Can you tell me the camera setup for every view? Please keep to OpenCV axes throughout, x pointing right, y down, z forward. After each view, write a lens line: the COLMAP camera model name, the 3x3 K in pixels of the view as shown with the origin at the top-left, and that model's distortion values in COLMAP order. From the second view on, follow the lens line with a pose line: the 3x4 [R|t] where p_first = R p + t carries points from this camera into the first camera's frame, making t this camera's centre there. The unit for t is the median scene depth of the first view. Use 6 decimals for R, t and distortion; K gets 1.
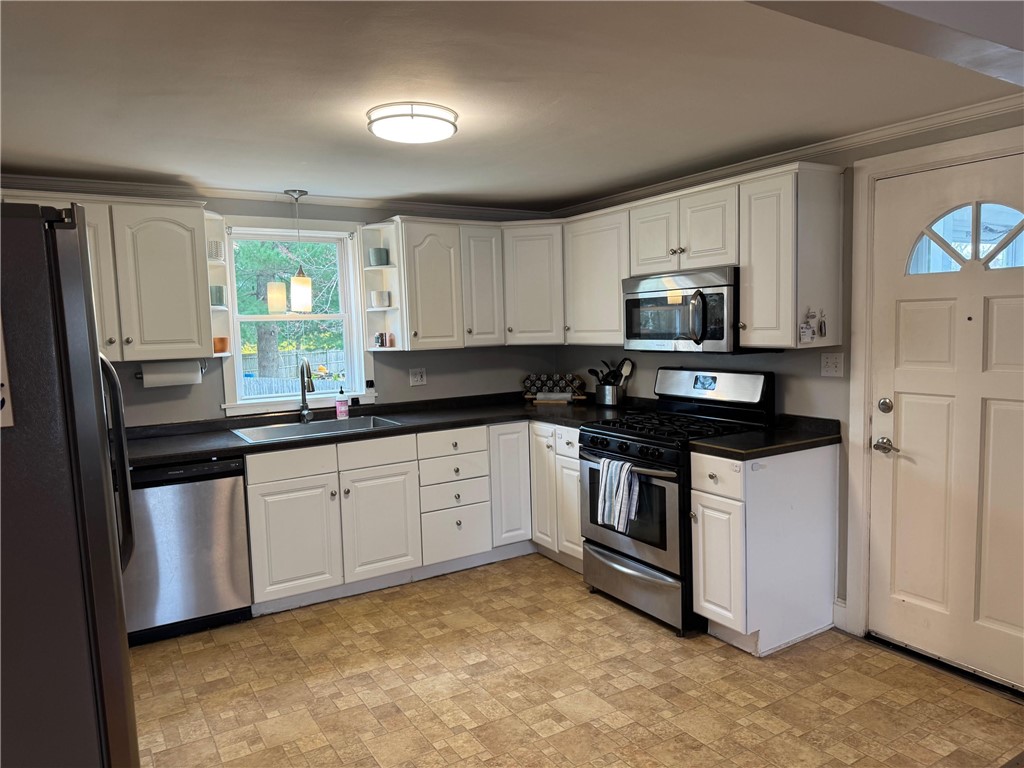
lens RADIAL K [[722.9, 0, 521.7], [0, 722.9, 385.0], [0, 0, 1]] dist [0.145230, -0.258620]
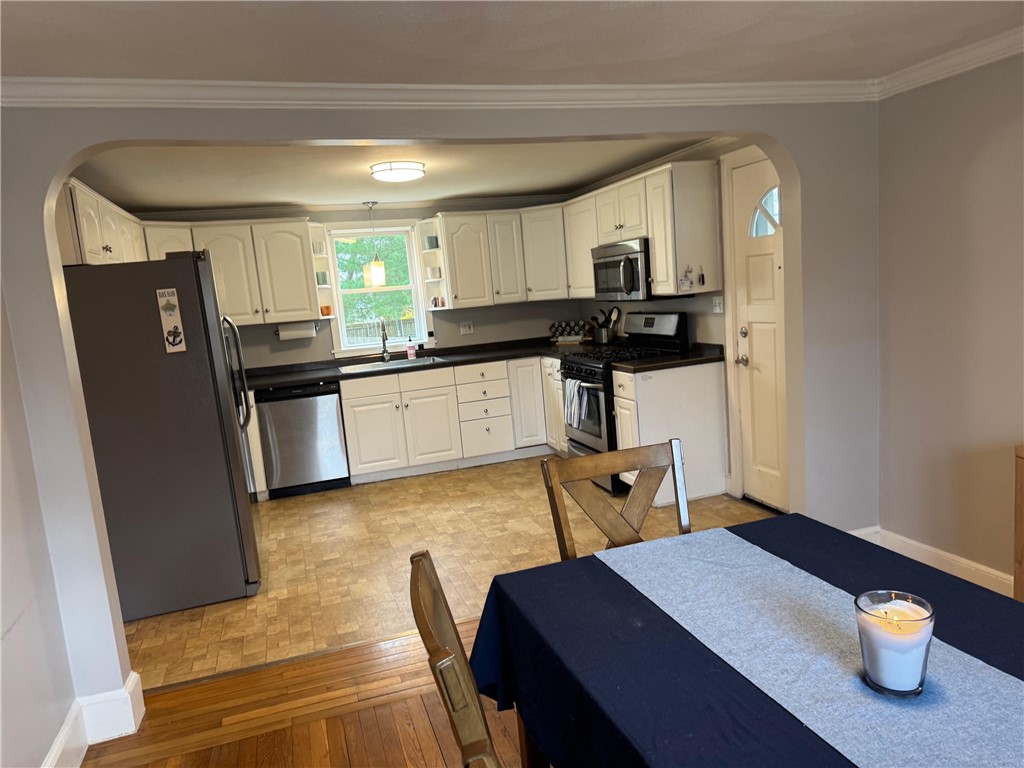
lens RADIAL K [[725.9, 0, 513.3], [0, 725.9, 388.9], [0, 0, 1]] dist [0.165514, -0.259342]
pose [[0.969110, -0.020009, -0.245815, 0.338328], [0.036196, 0.997450, 0.061507, 0.027468], [0.243958, -0.068504, 0.967363, -0.387312]]
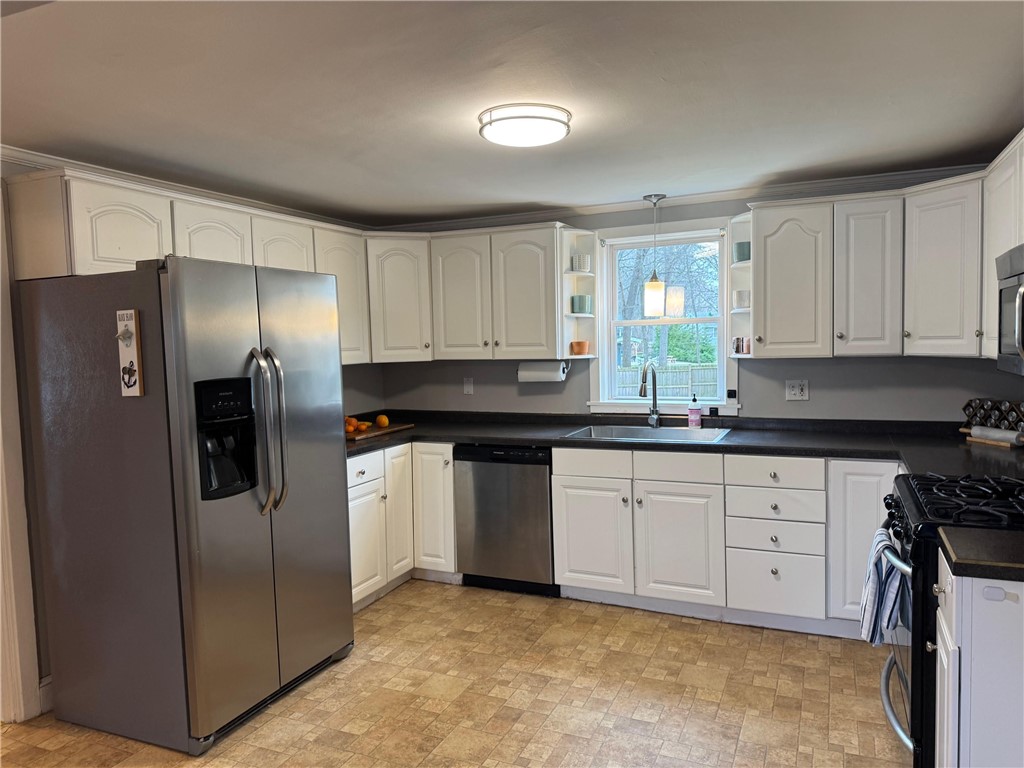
lens RADIAL K [[725.9, 0, 513.3], [0, 725.9, 388.9], [0, 0, 1]] dist [0.165514, -0.259342]
pose [[0.562807, 0.072114, -0.823436, 0.454848], [-0.064949, 0.996965, 0.042920, -0.034156], [0.824032, 0.029326, 0.565783, 0.301869]]
